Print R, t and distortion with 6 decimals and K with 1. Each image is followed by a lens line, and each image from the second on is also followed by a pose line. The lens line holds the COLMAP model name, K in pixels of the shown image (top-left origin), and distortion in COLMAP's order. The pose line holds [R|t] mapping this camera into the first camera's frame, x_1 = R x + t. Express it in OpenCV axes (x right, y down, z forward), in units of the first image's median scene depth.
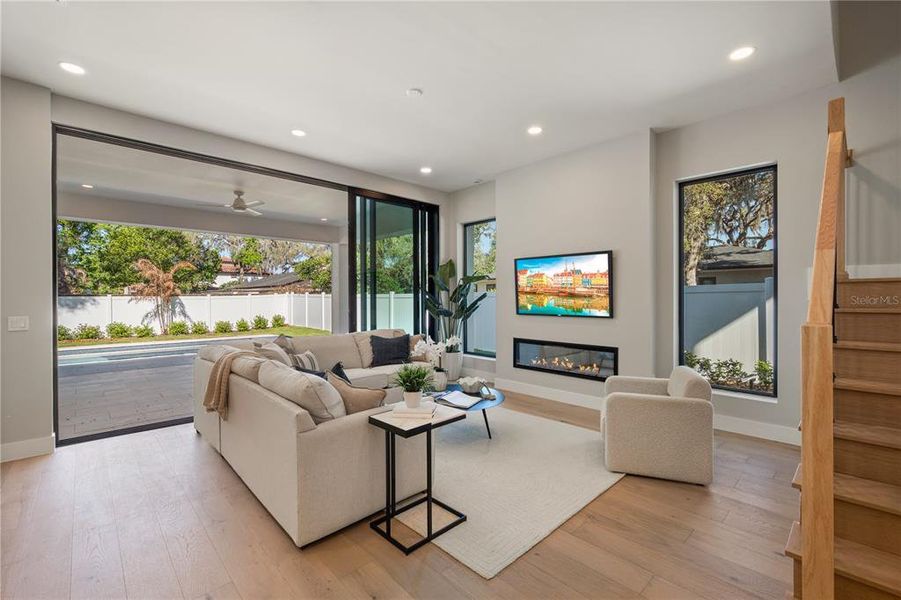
lens RADIAL K [[436.3, 0, 464.4], [0, 436.3, 297.1], [0, 0, 1]] dist [-0.000902, -0.000034]
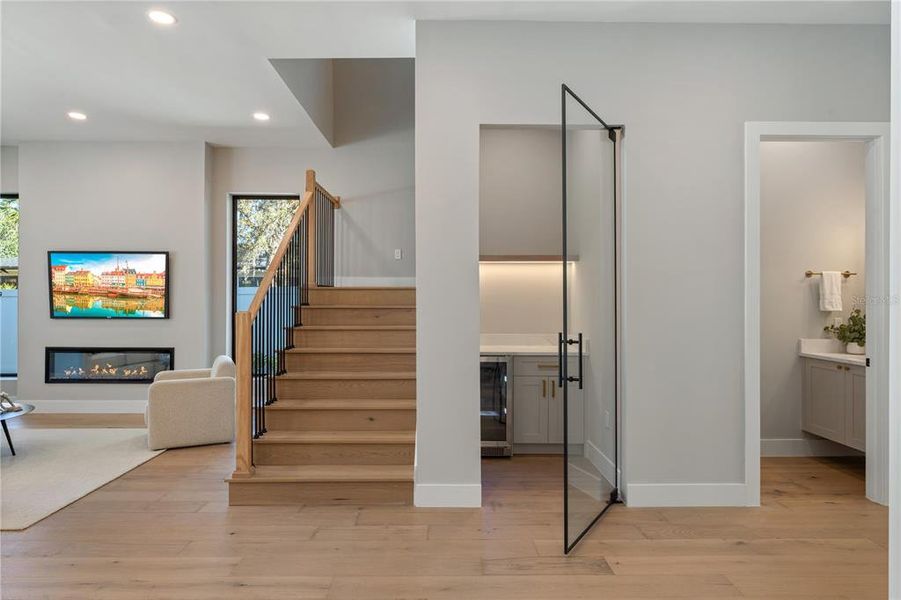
lens RADIAL K [[498.4, 0, 430.7], [0, 498.4, 298.2], [0, 0, 1]] dist [-0.003704, -0.002042]
pose [[0.715899, 0.004305, 0.698191, -0.028625], [-0.003554, 0.999991, -0.002522, 0.000614], [-0.698195, -0.000676, 0.715907, -0.229657]]
